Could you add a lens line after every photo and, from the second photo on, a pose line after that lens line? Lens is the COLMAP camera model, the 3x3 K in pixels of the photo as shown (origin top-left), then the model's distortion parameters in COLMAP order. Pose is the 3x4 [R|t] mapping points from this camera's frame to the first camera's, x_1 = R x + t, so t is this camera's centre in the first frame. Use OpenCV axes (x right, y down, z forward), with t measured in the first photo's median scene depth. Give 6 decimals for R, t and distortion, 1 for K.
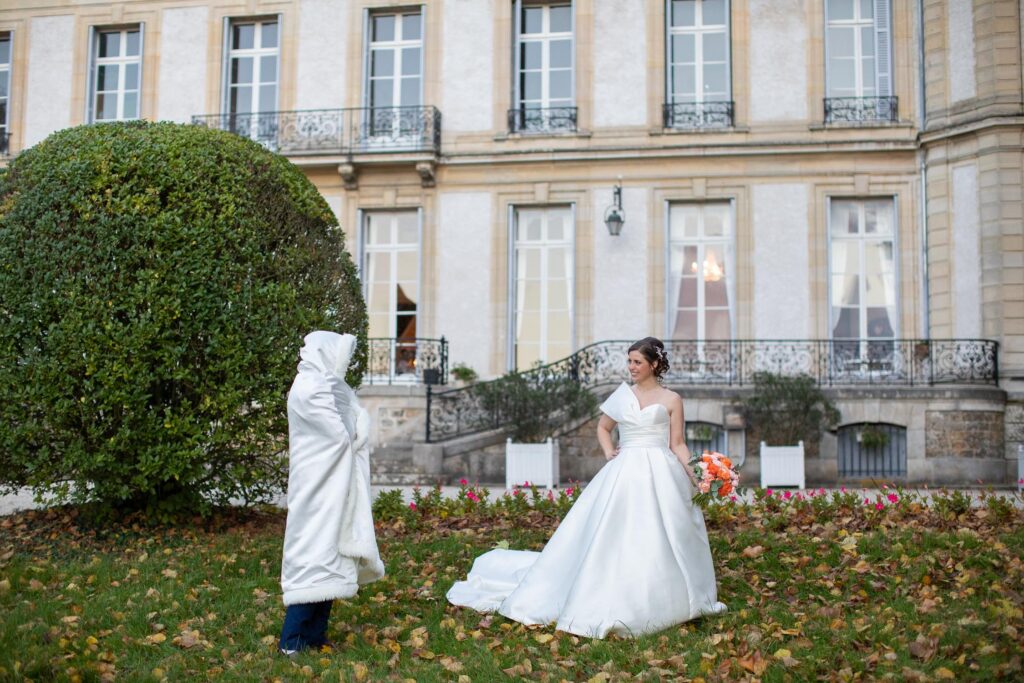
lens RADIAL K [[1491.1, 0, 512.0], [0, 1491.1, 341.5], [0, 0, 1]] dist [-0.118292, 0.134776]
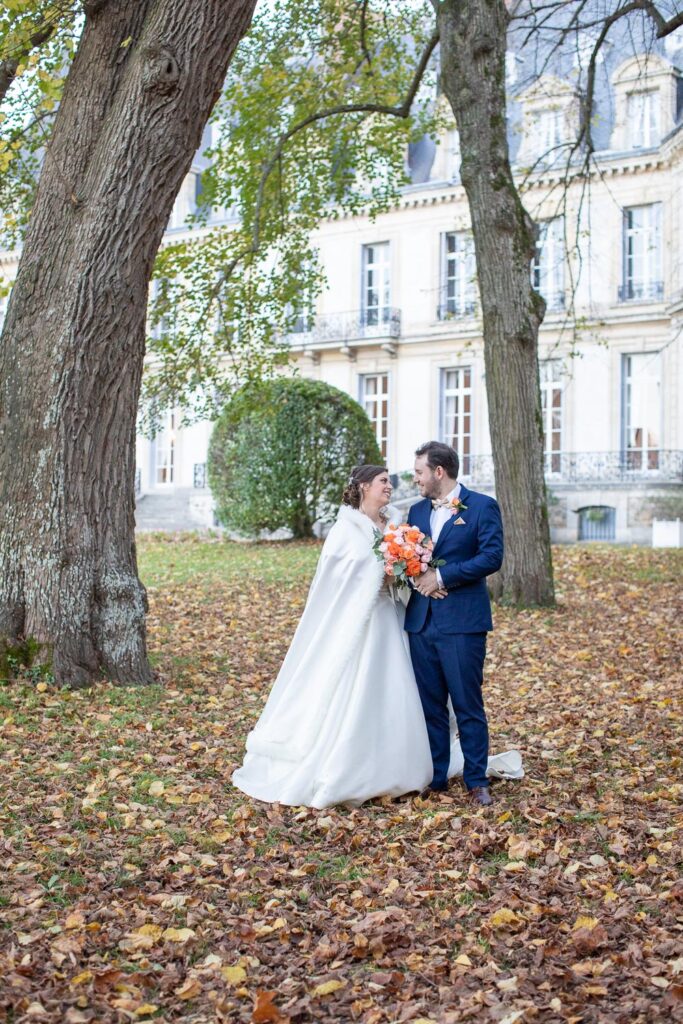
lens RADIAL K [[1503.1, 0, 341.5], [0, 1503.1, 512.0], [0, 0, 1]] dist [-0.119750, 0.125491]
pose [[0.880422, 0.003260, -0.474179, 0.696246], [-0.002512, 0.999994, 0.002211, 0.055610], [0.474184, -0.000756, 0.880426, -0.427956]]
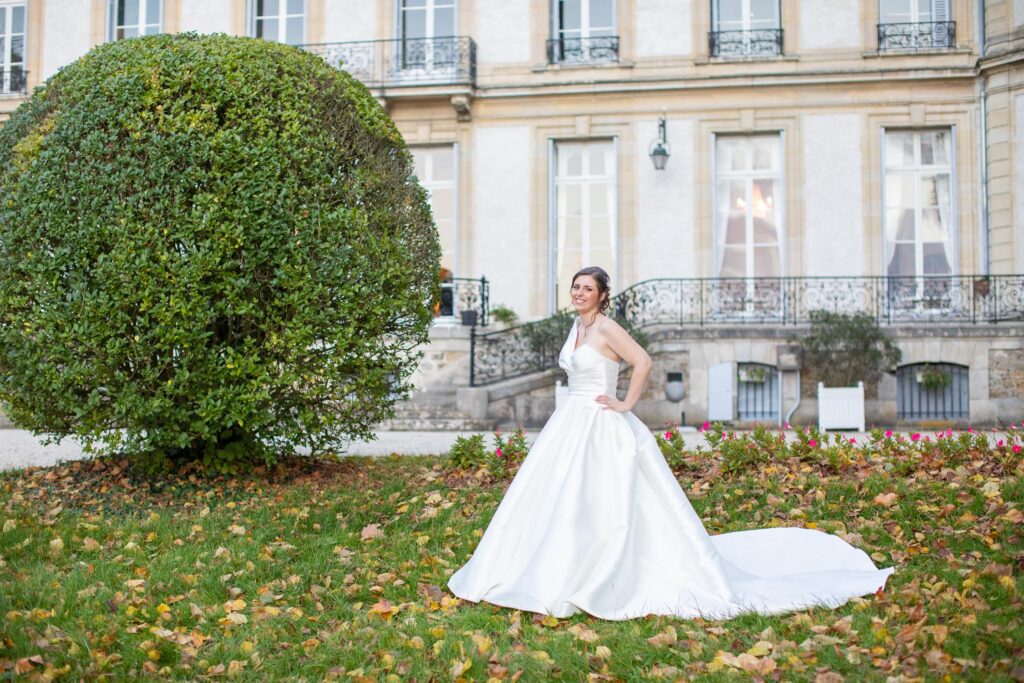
lens RADIAL K [[1503.1, 0, 512.0], [0, 1503.1, 341.5], [0, 0, 1]] dist [-0.119750, 0.125491]
pose [[0.999905, -0.008691, -0.010670, -0.017837], [0.009075, 0.999293, 0.036472, 0.003469], [0.010345, -0.036566, 0.999278, 0.031586]]
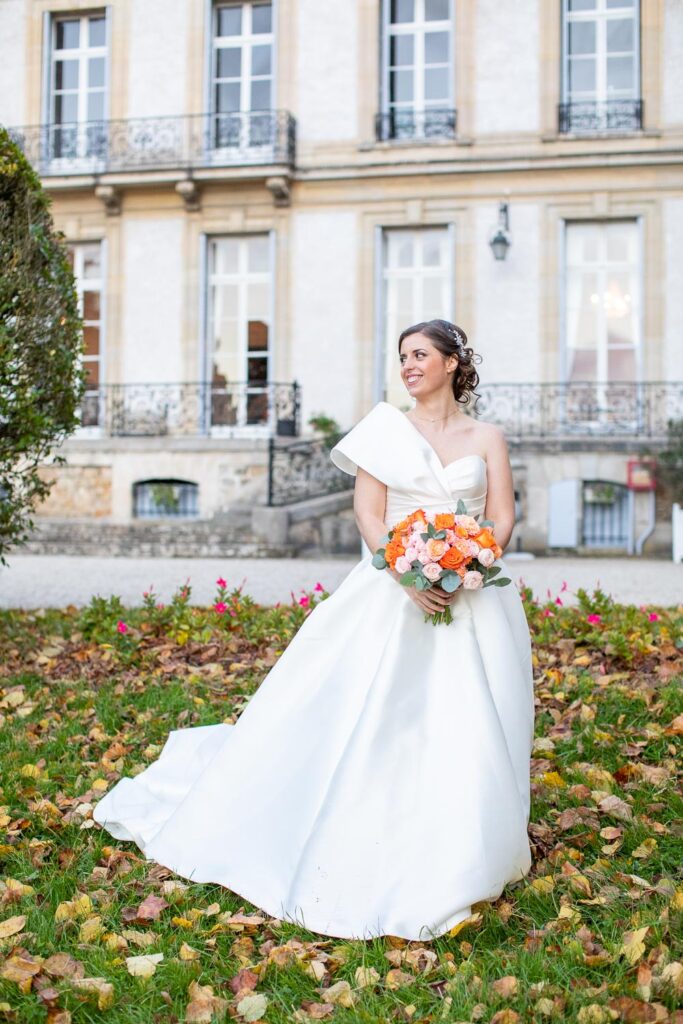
lens RADIAL K [[1503.1, 0, 341.5], [0, 1503.1, 512.0], [0, 0, 1]] dist [-0.119750, 0.125491]
pose [[0.998941, -0.001341, -0.045995, 0.018866], [0.004856, 0.997066, 0.076395, 0.006209], [0.045757, -0.076538, 0.996016, 0.145856]]
